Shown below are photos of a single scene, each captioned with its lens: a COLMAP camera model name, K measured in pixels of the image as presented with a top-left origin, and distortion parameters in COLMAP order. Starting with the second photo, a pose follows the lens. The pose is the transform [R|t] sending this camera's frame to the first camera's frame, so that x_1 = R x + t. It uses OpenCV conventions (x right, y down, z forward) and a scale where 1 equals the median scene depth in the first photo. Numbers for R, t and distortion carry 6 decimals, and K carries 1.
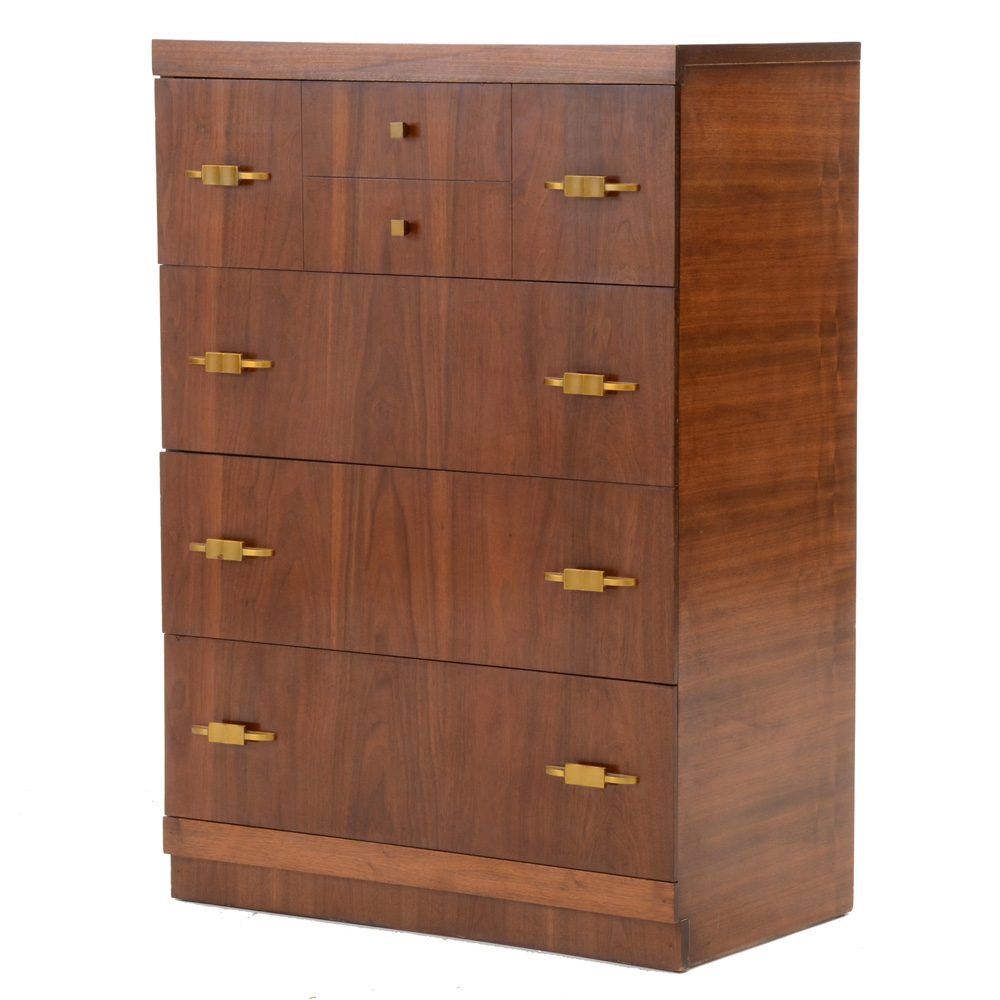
lens RADIAL K [[3855.8, 0, 503.5], [0, 3855.8, 497.1], [0, 0, 1]] dist [0.551286, 0.000000]
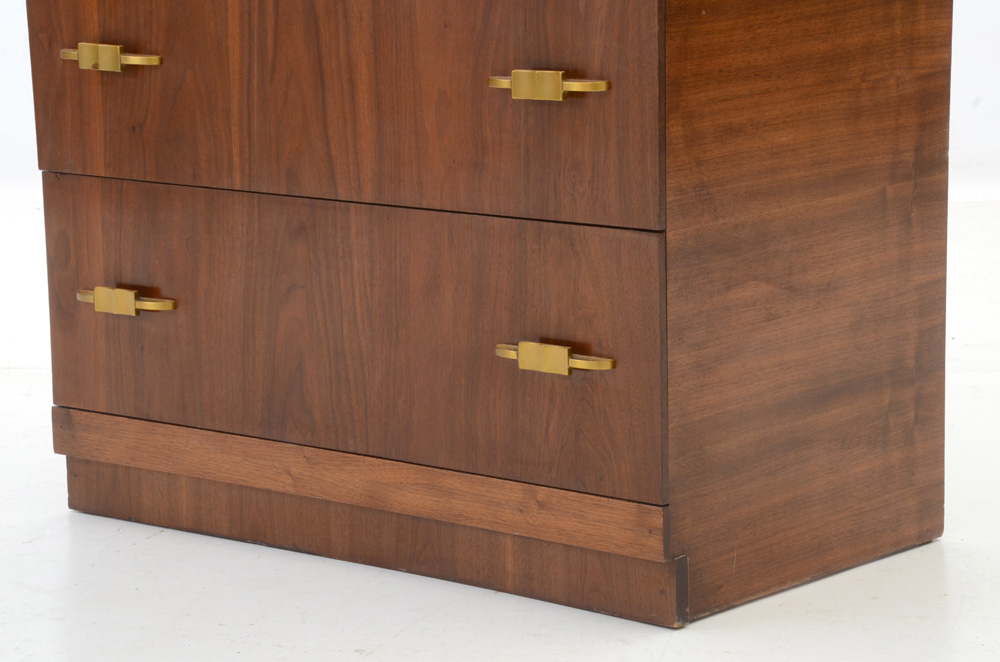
lens RADIAL K [[2890.0, 0, 495.7], [0, 2890.0, 325.3], [0, 0, 1]] dist [0.788224, 0.000000]
pose [[0.993545, 0.000763, -0.113440, 0.070379], [0.006543, 0.997928, 0.064013, 0.029894], [0.113254, -0.064342, 0.991481, 0.443220]]
